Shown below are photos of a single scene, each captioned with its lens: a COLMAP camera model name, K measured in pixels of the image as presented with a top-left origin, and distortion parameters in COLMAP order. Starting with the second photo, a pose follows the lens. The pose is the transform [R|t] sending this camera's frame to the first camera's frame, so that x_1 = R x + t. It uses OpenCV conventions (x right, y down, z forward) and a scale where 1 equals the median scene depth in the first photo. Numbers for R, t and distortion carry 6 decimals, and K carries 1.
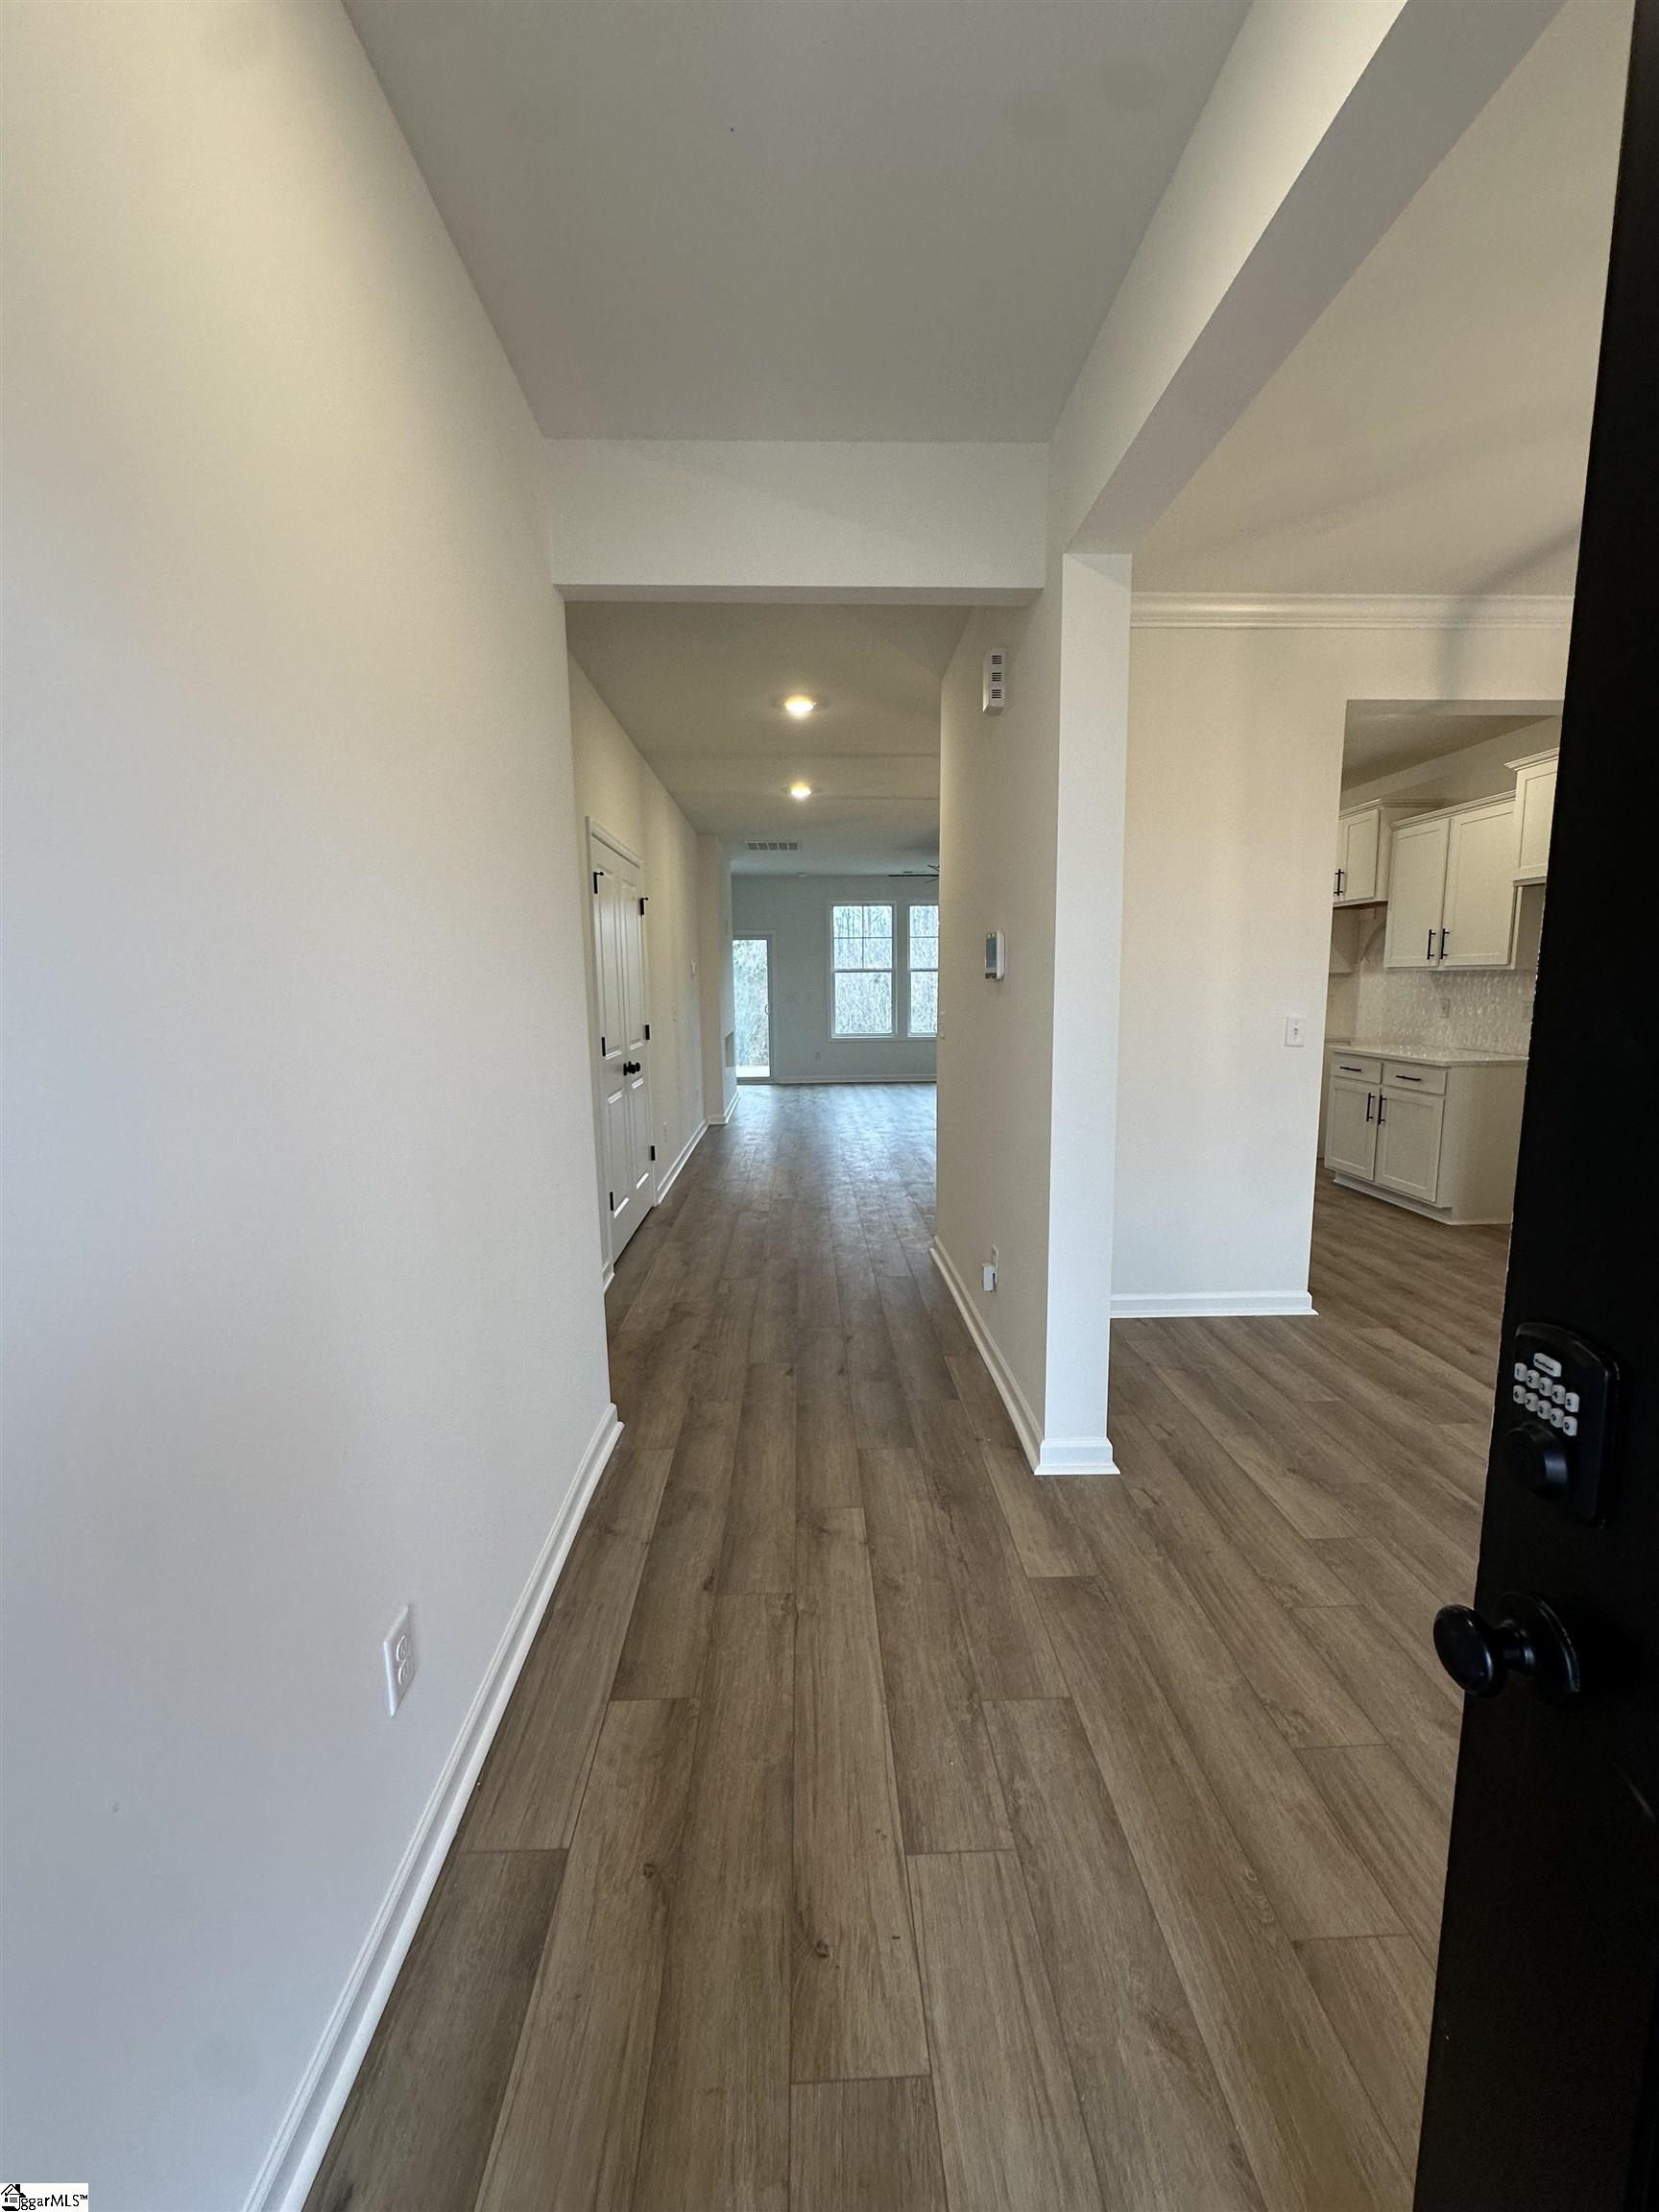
lens RADIAL K [[879.2, 0, 833.5], [0, 879.2, 1101.7], [0, 0, 1]] dist [-0.004019, 0.000990]
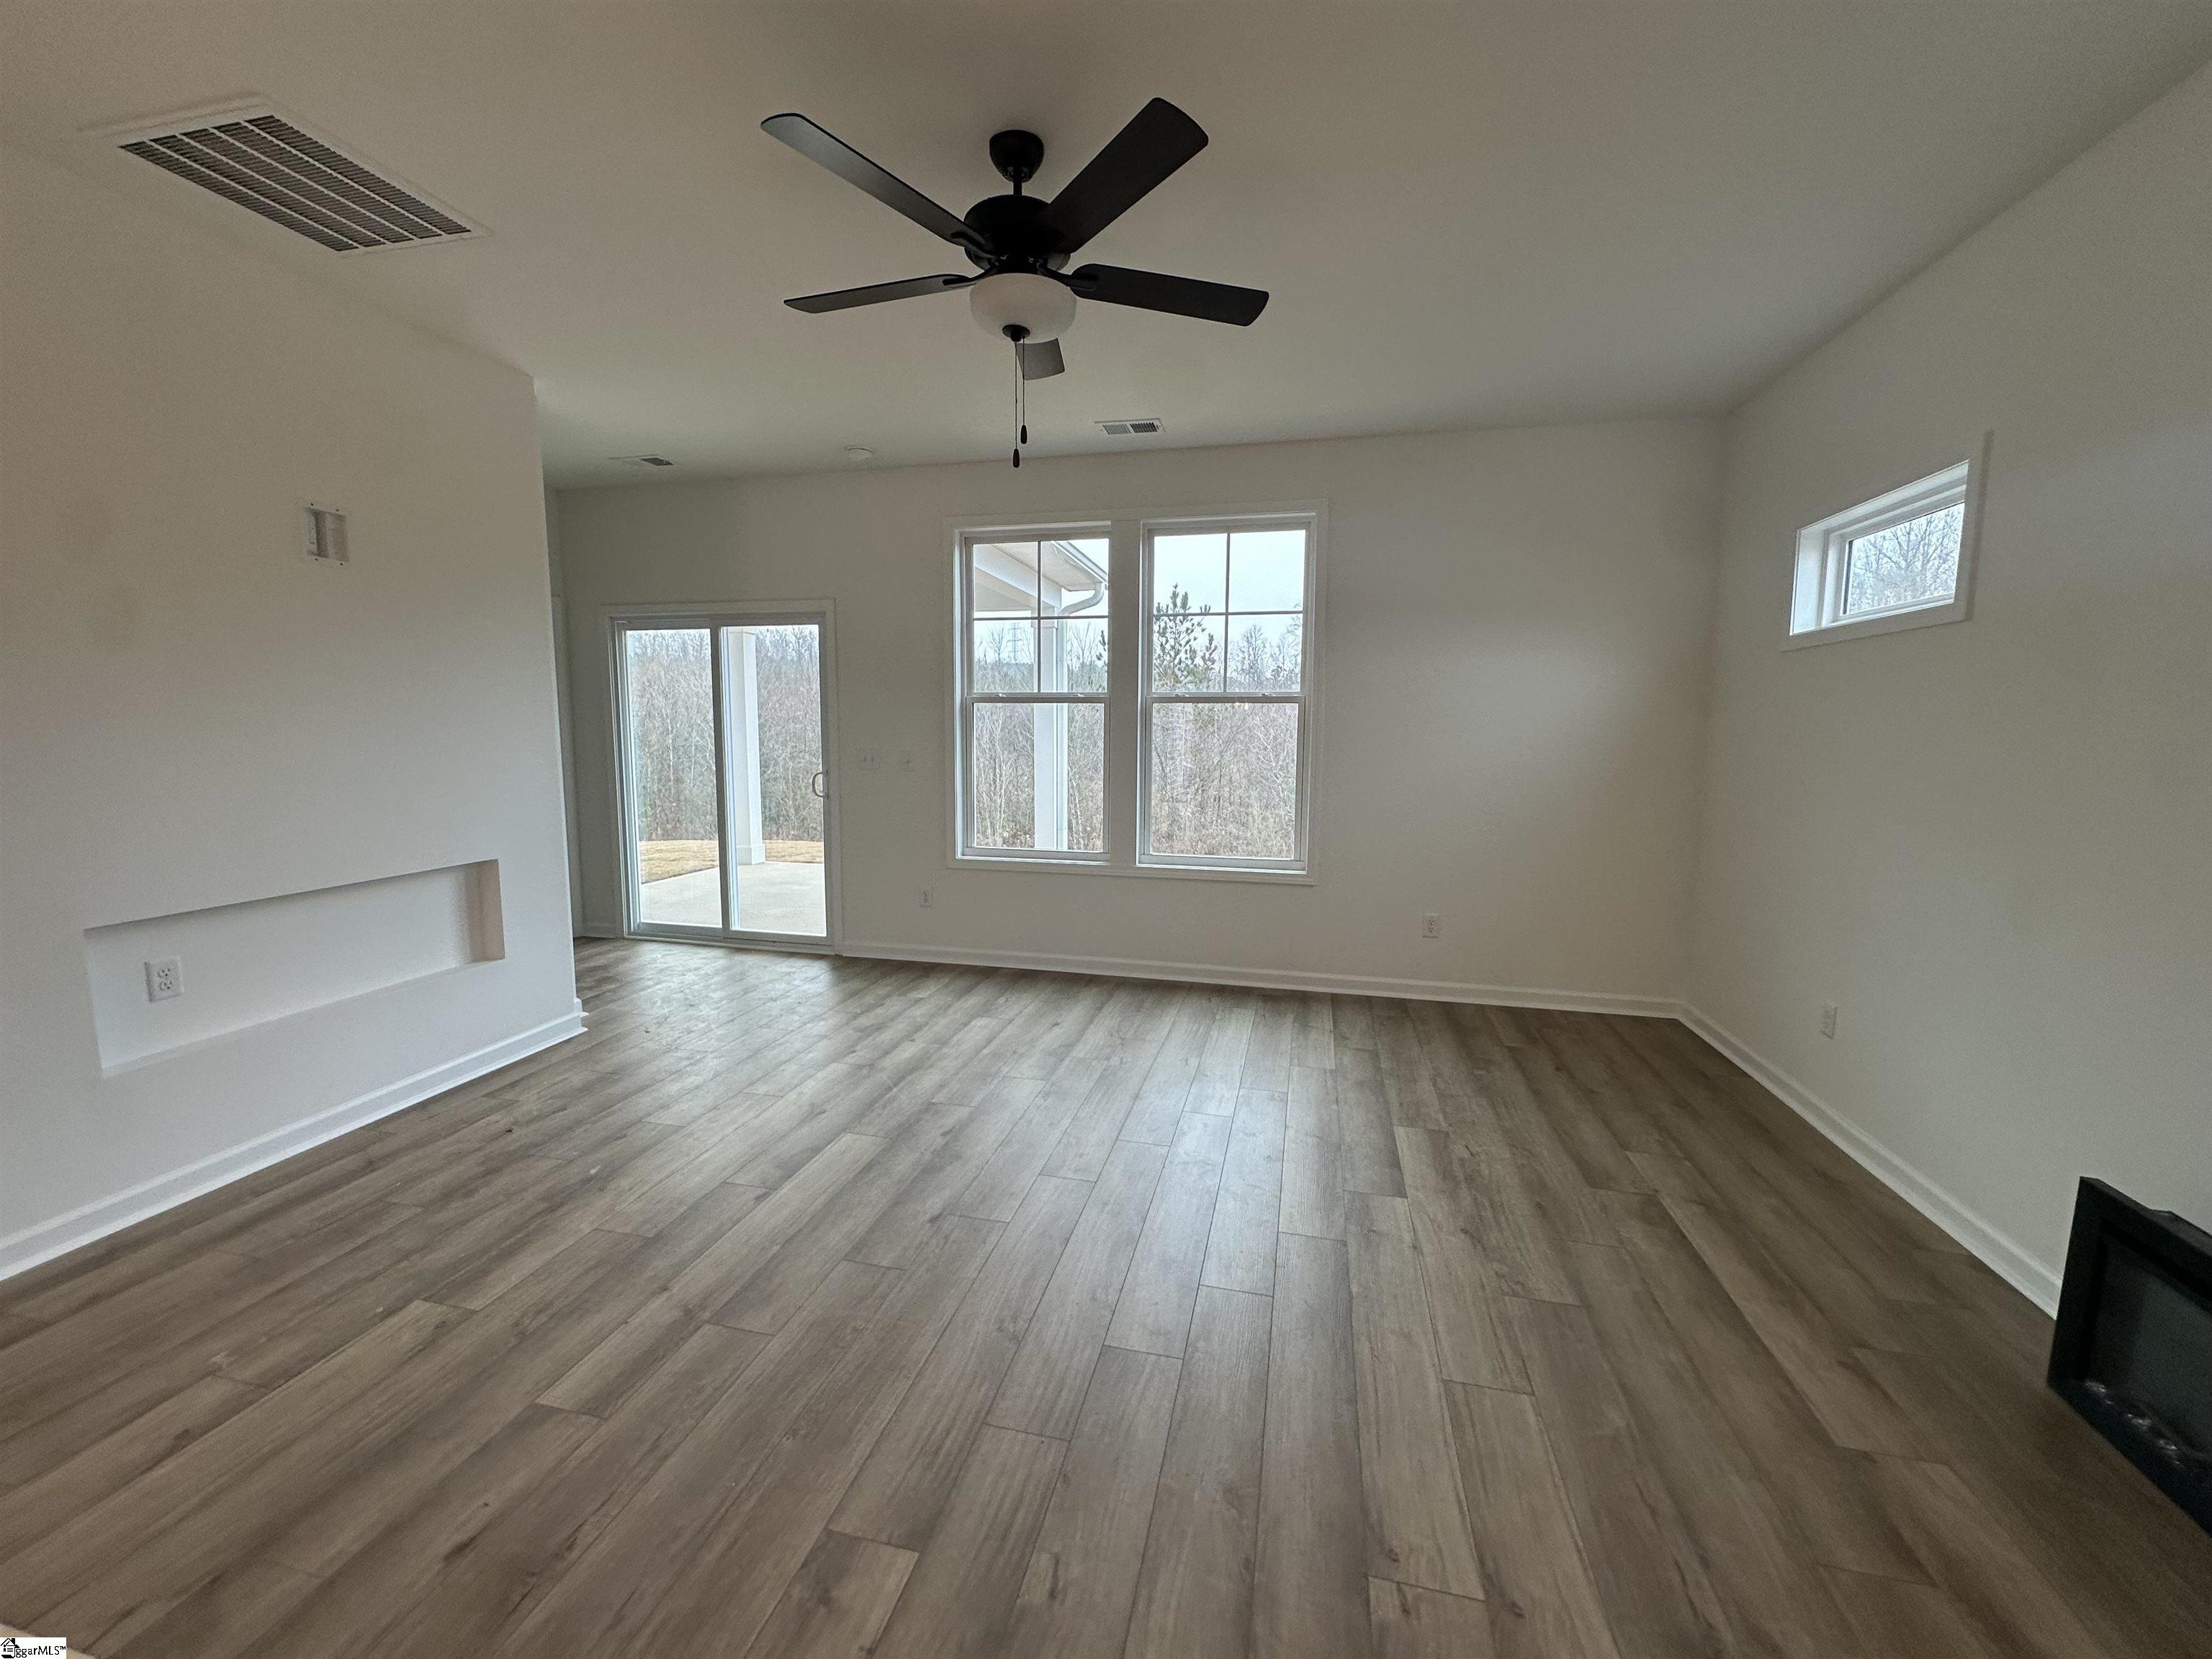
lens RADIAL K [[879.2, 0, 1101.0], [0, 879.2, 830.3], [0, 0, 1]] dist [-0.004019, 0.000990]
pose [[0.962621, 0.050887, -0.266030, 0.533274], [-0.054642, 0.998483, -0.006729, -0.266290], [0.265284, 0.021014, 0.963941, 1.885761]]
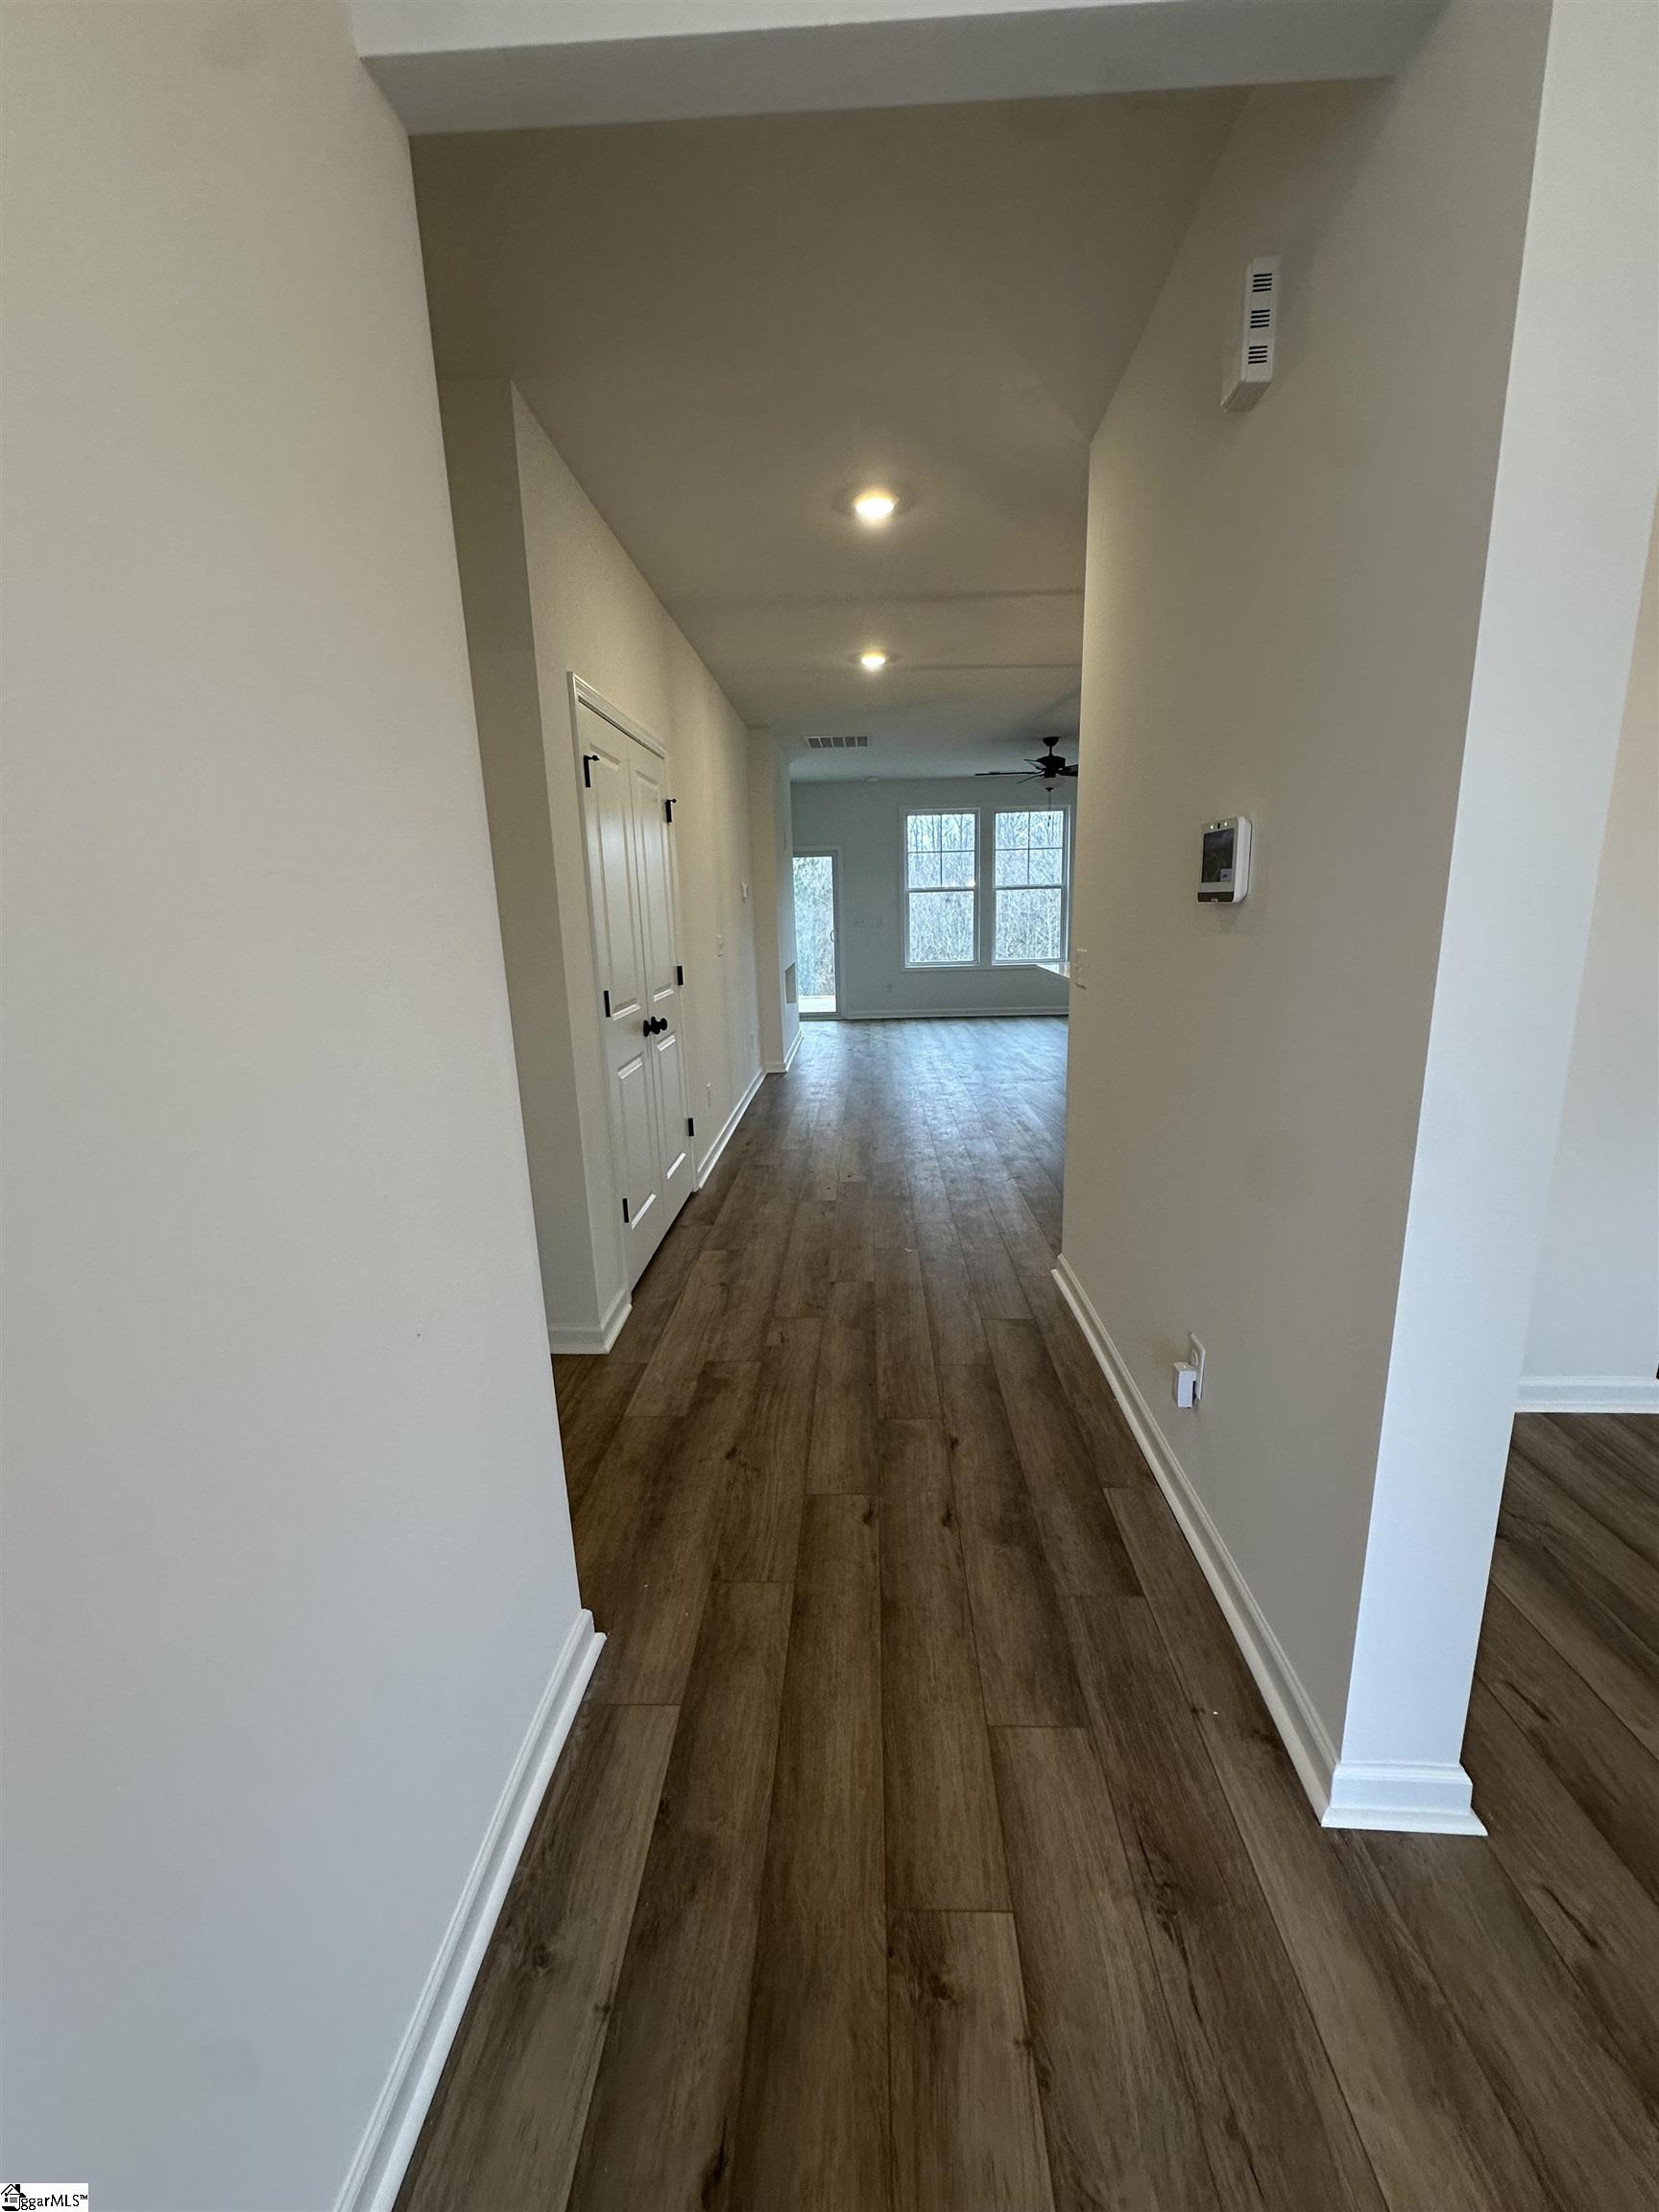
lens RADIAL K [[879.2, 0, 832.8], [0, 879.2, 1102.5], [0, 0, 1]] dist [-0.004019, 0.000990]
pose [[0.997009, 0.000296, -0.077288, -0.020371], [0.006538, 0.996085, 0.088157, -0.046757], [0.077012, -0.088398, 0.993104, 0.300980]]
